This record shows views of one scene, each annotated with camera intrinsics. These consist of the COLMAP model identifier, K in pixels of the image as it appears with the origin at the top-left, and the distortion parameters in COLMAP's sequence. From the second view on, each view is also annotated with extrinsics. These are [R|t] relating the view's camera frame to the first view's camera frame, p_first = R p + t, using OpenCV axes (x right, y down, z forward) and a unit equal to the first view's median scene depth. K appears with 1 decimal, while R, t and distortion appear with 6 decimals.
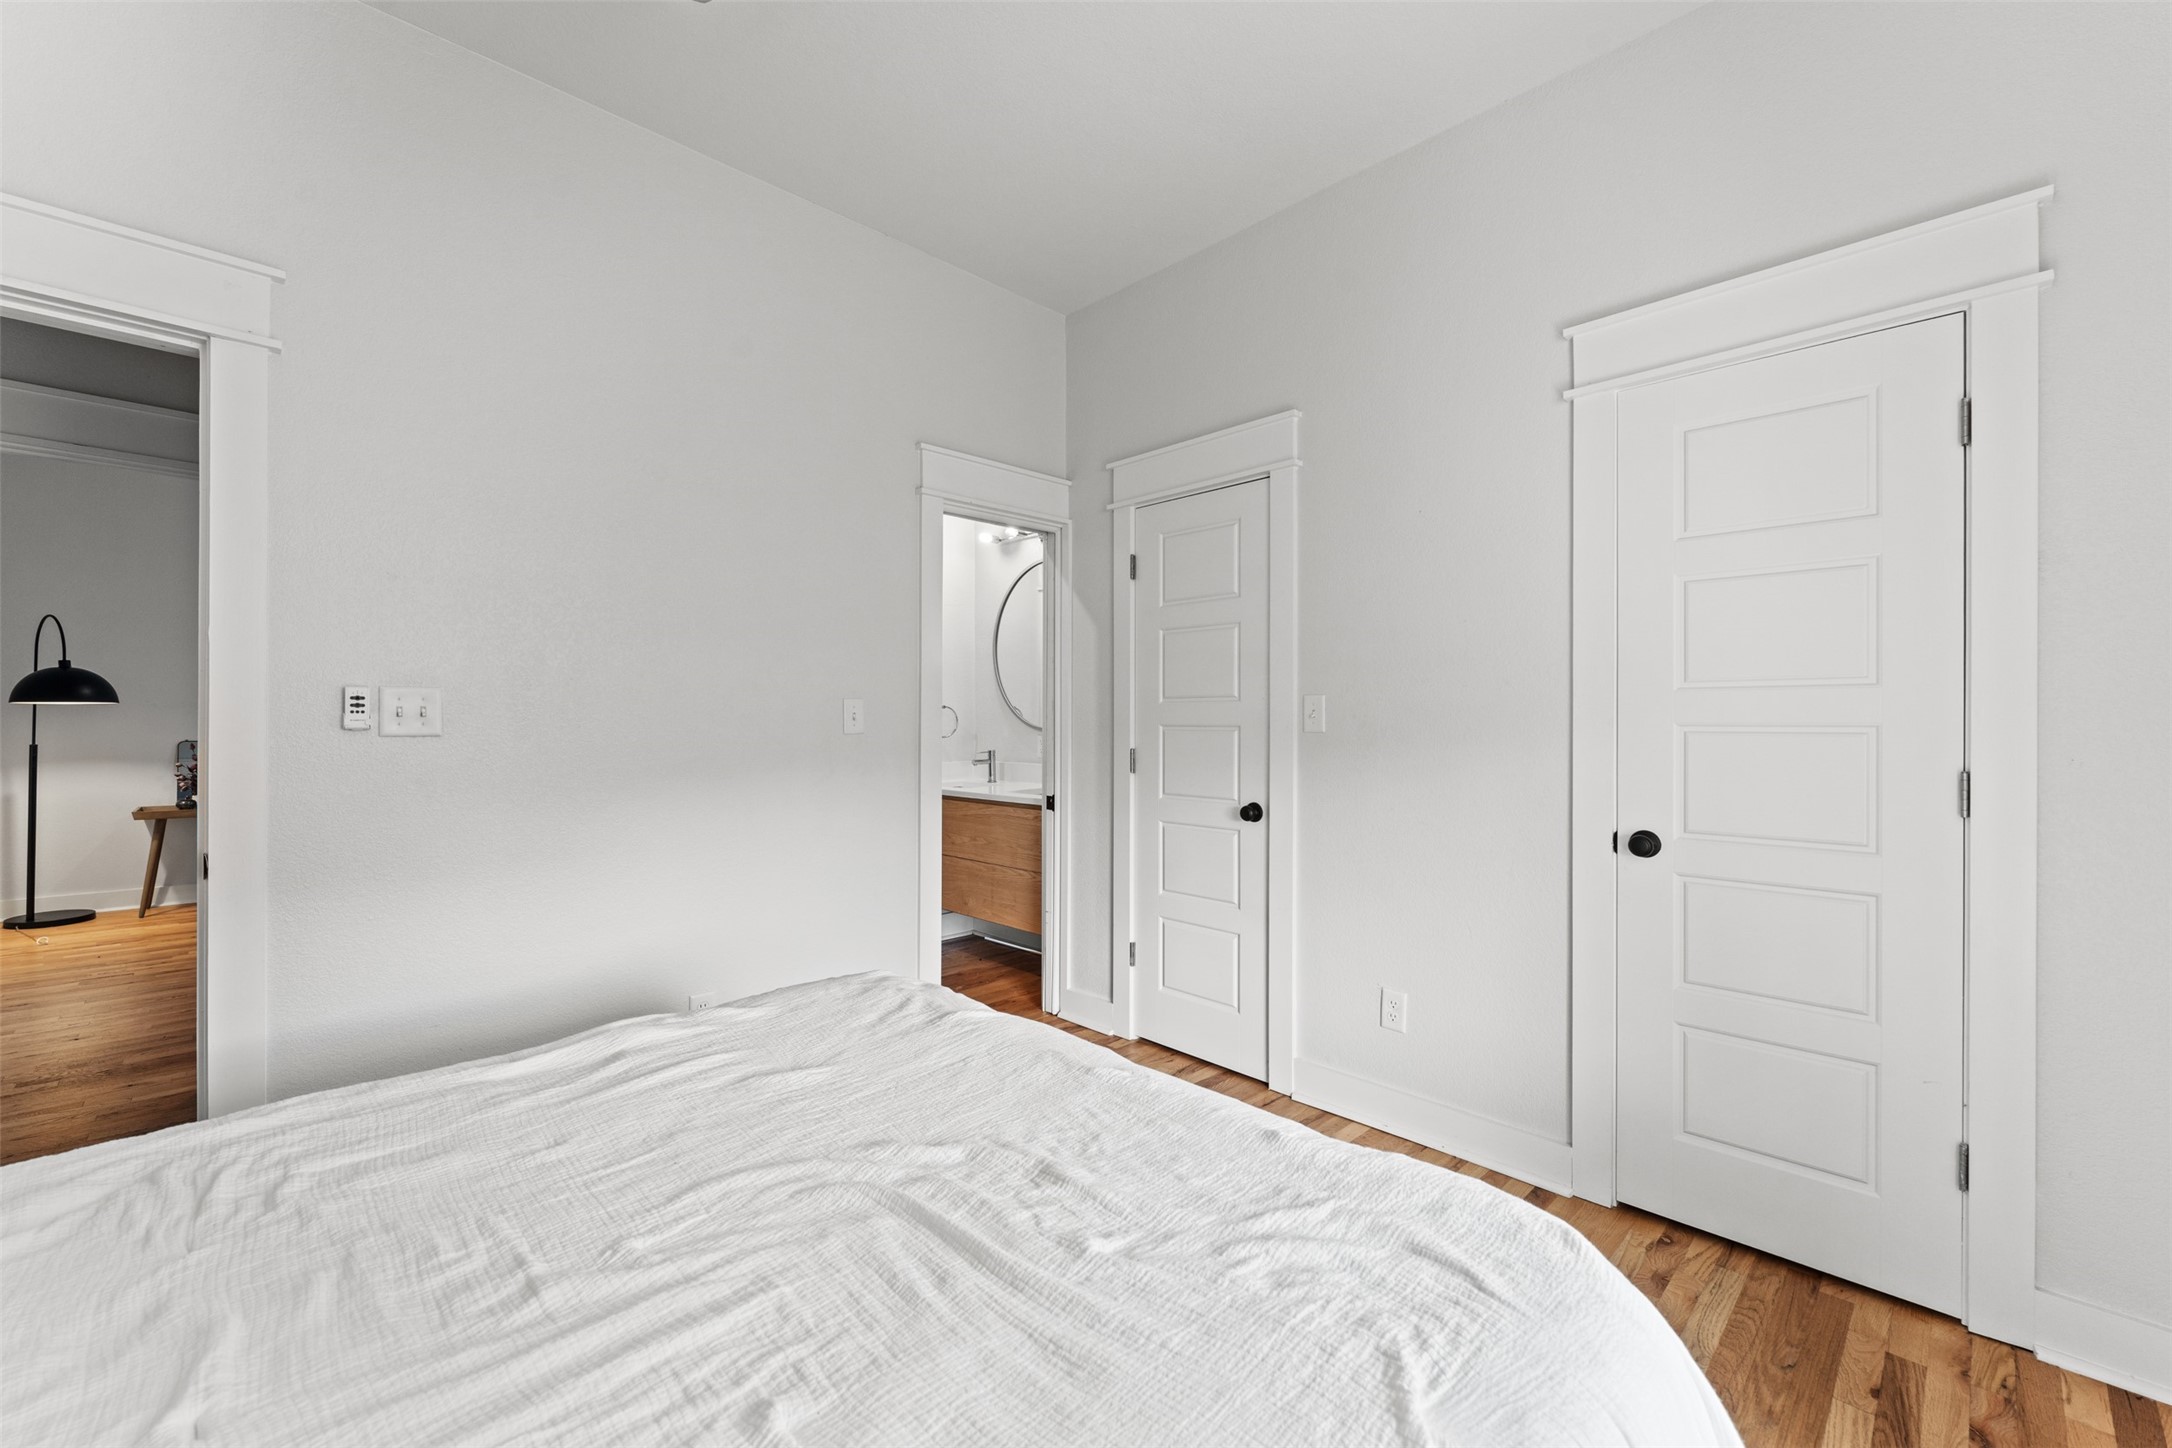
lens RADIAL K [[880.5, 0, 1101.2], [0, 880.5, 722.5], [0, 0, 1]] dist [-0.002523, 0.000928]
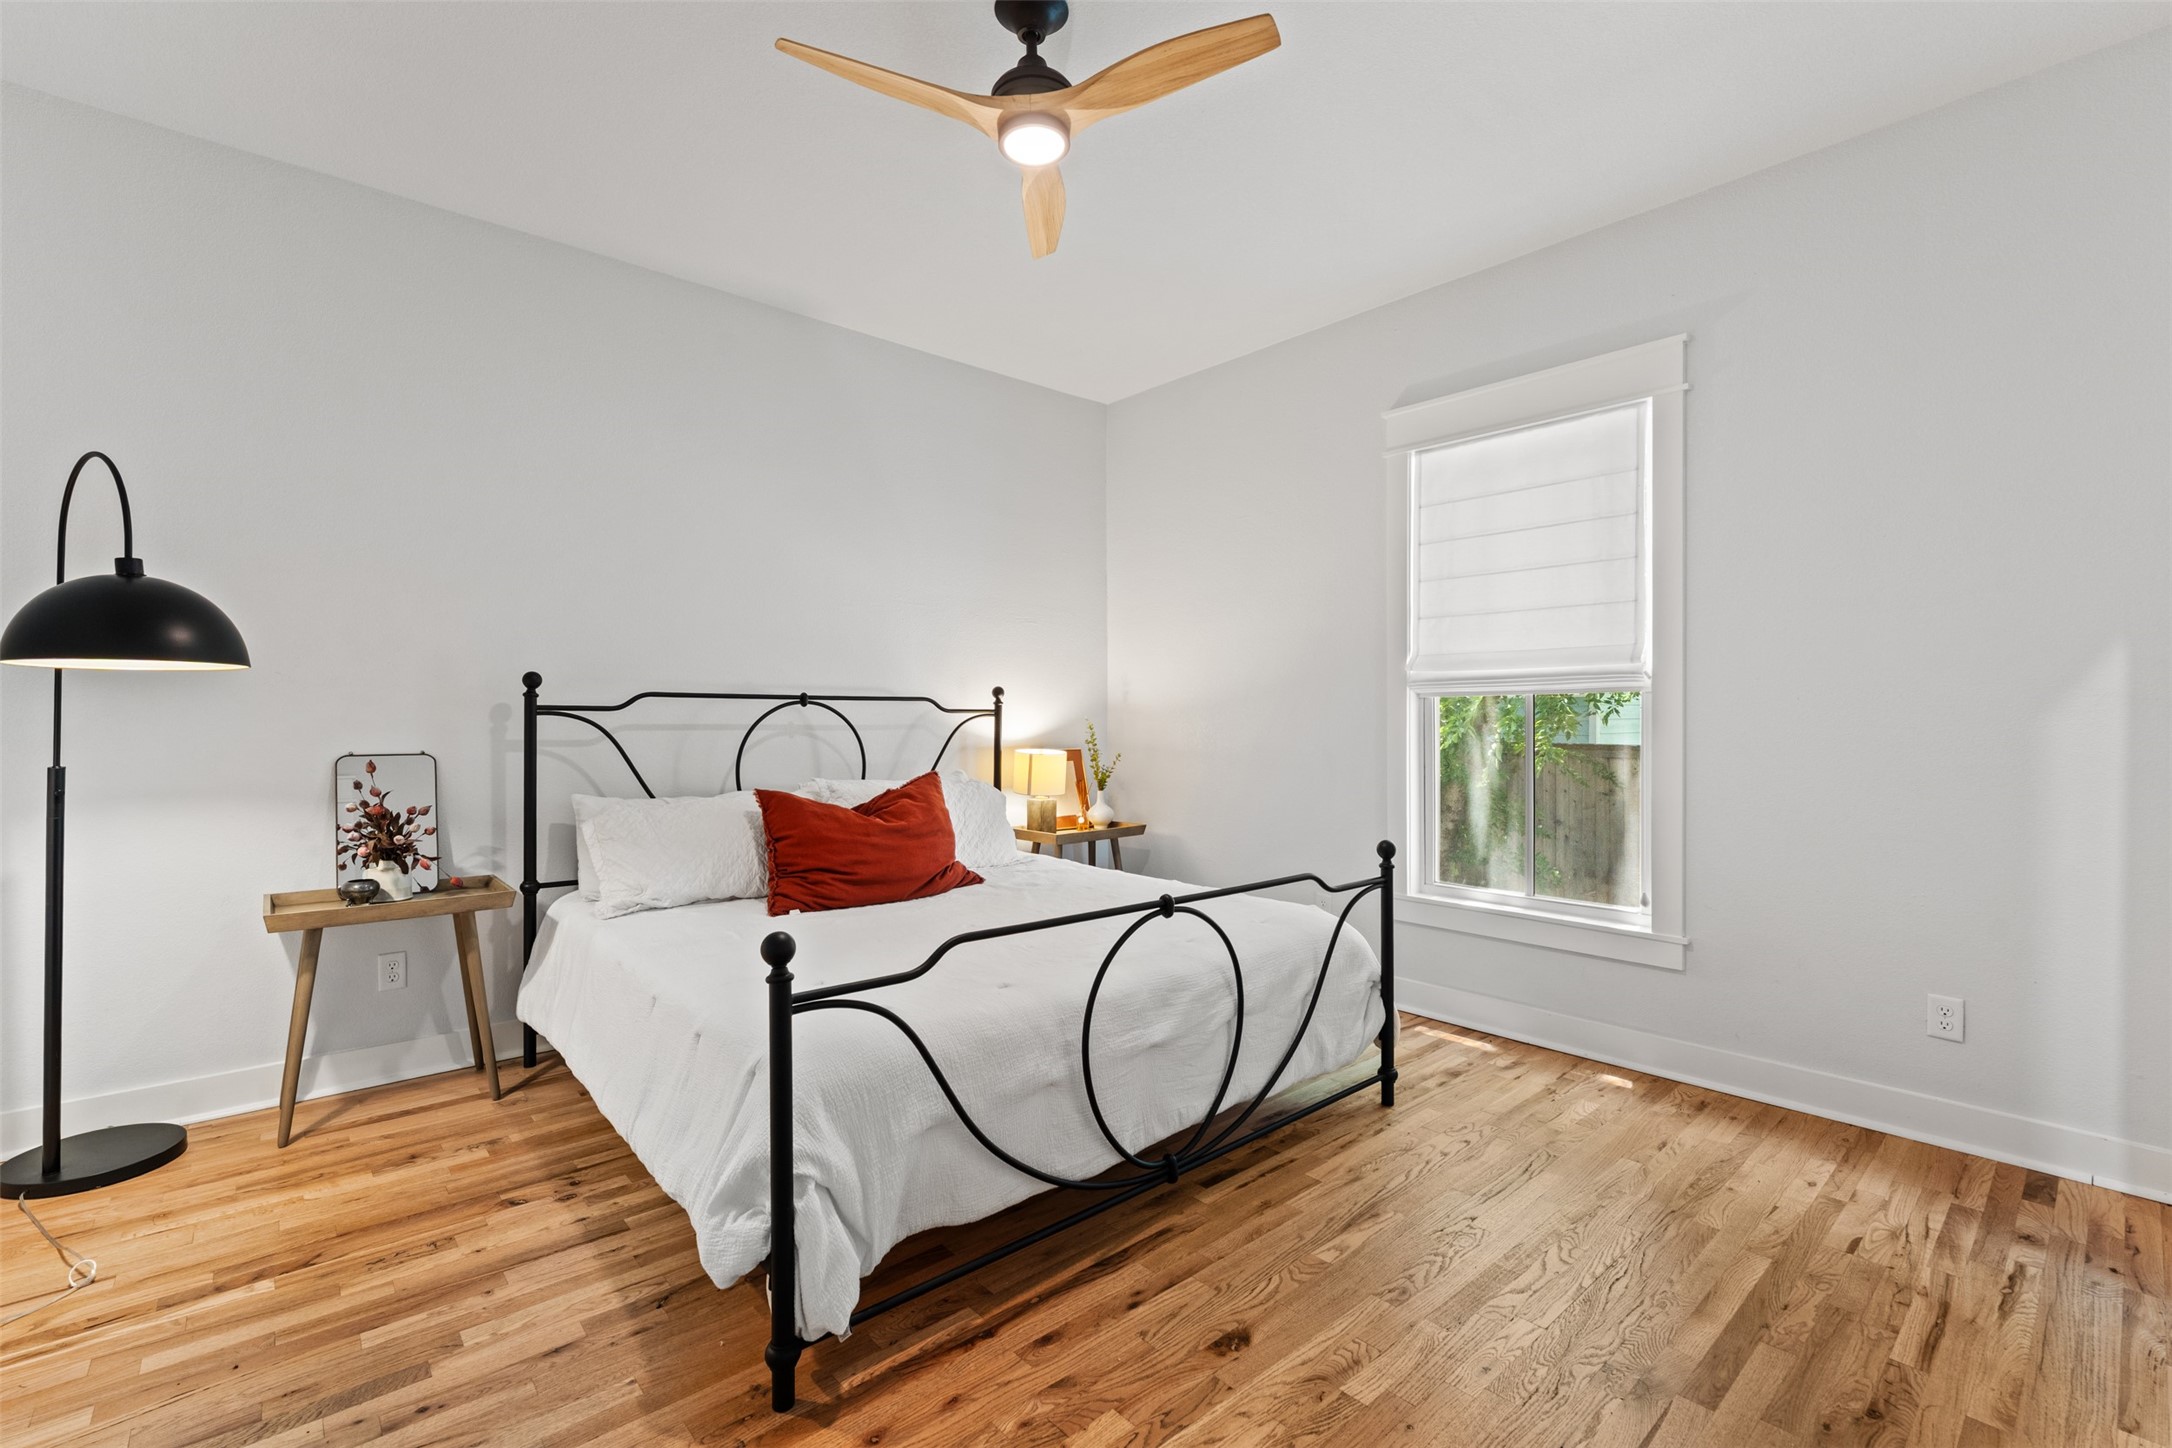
lens RADIAL K [[919.5, 0, 1078.8], [0, 919.5, 719.8], [0, 0, 1]] dist [0.000082, -0.001189]
pose [[0.998914, -0.003834, -0.046430, -0.692838], [0.003699, 0.999989, -0.002990, 0.005490], [0.046440, 0.002815, 0.998917, 0.573310]]
